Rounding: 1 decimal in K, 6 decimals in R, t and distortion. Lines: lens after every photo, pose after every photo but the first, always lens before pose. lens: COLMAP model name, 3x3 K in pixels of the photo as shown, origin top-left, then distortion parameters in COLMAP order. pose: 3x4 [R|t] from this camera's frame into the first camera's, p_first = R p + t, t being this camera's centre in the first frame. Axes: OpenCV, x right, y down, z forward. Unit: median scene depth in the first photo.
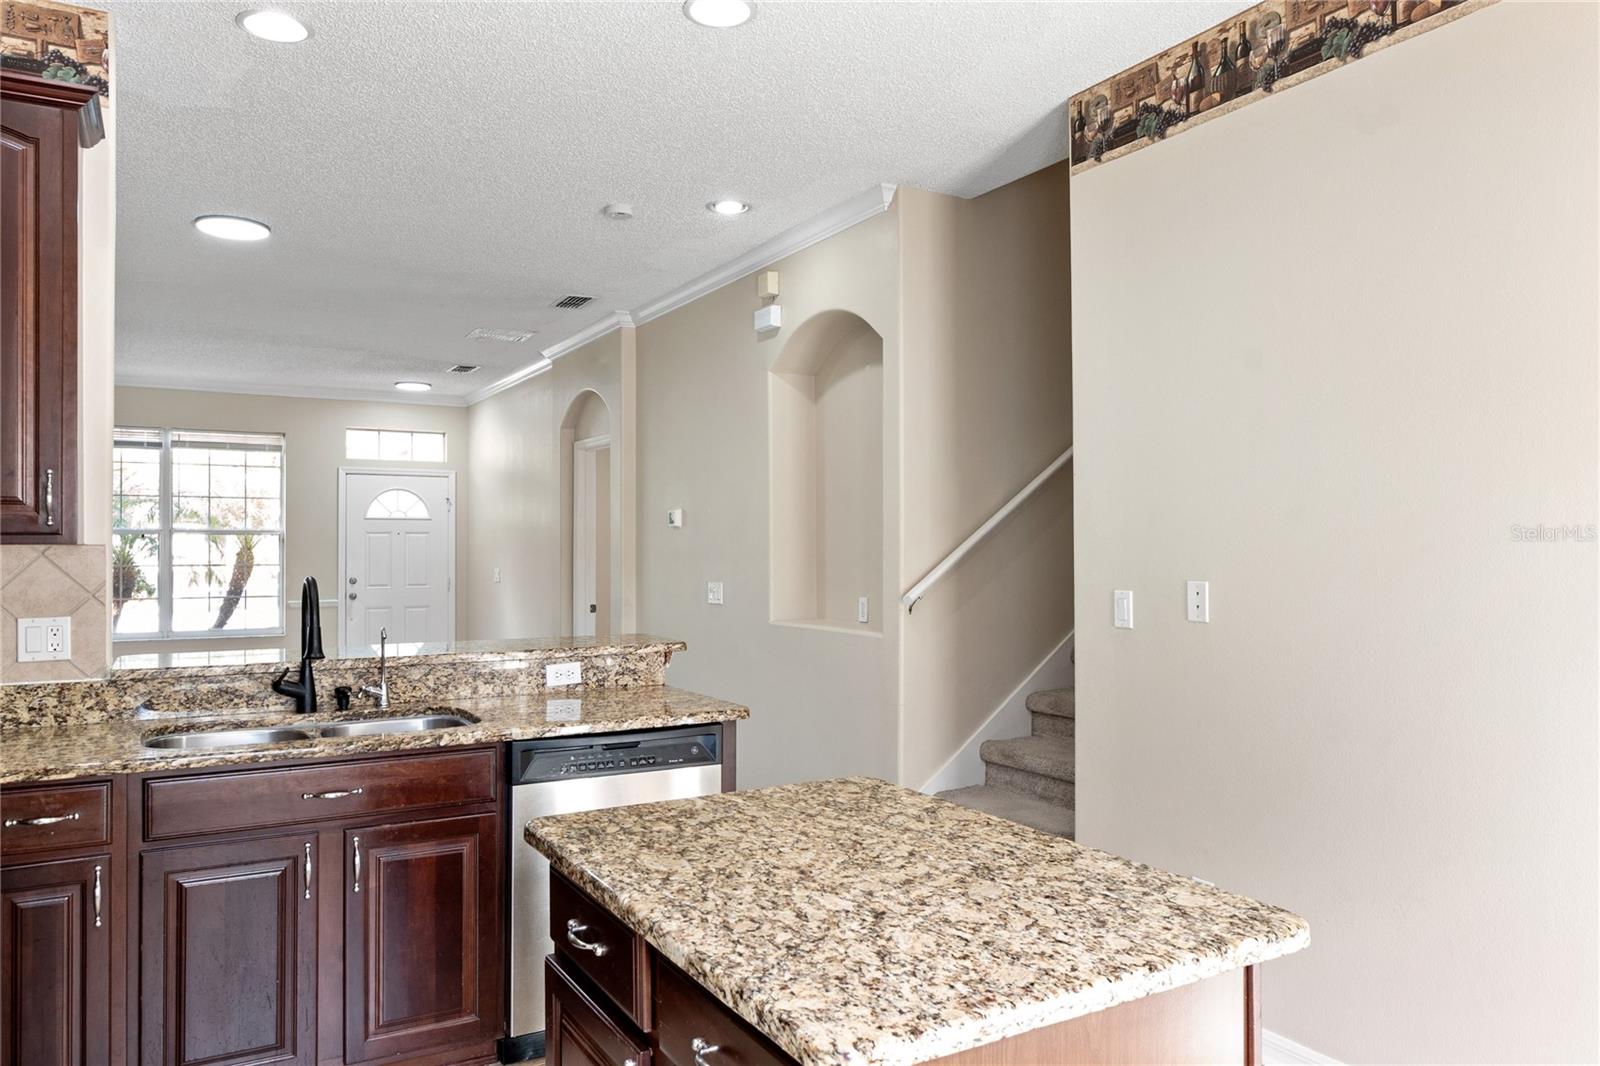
lens RADIAL K [[1105.3, 0, 755.4], [0, 1105.3, 539.1], [0, 0, 1]] dist [0.002582, 0.018196]
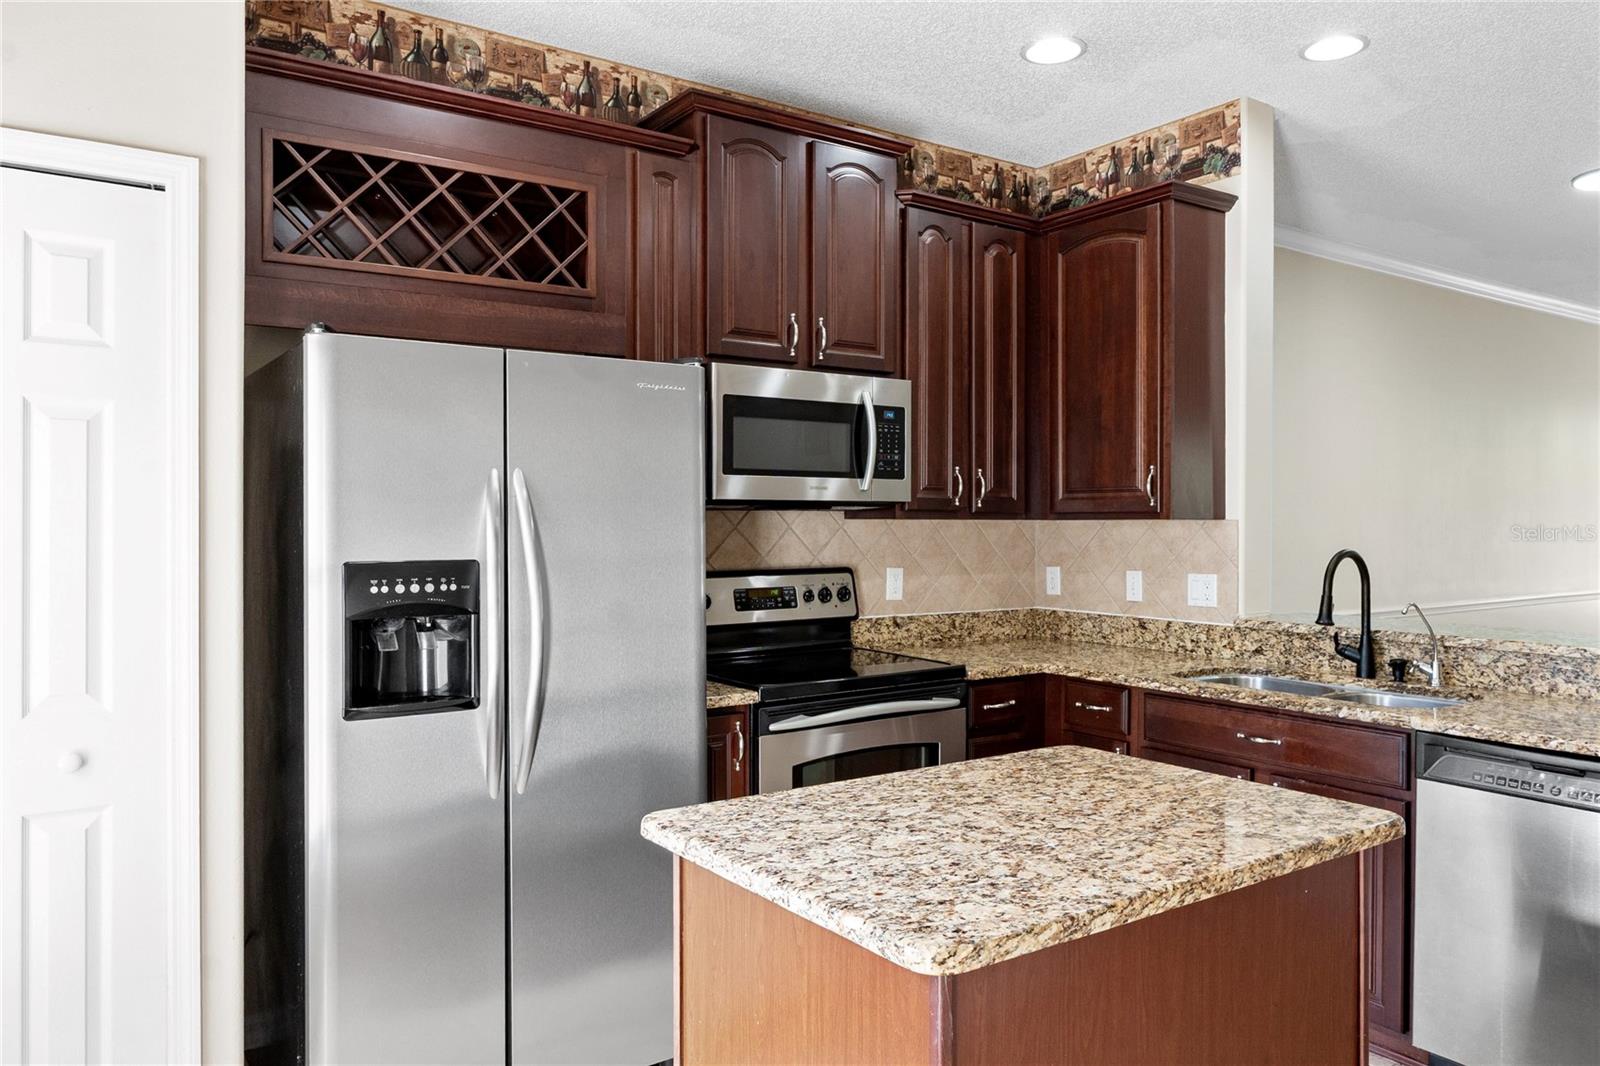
lens RADIAL K [[1105.3, 0, 796.1], [0, 1105.3, 531.7], [0, 0, 1]] dist [0.002582, 0.018196]
pose [[0.086010, 0.007399, -0.996267, 1.148355], [0.006294, 0.999948, 0.007970, 0.009681], [0.996274, -0.006956, 0.085959, 0.703062]]
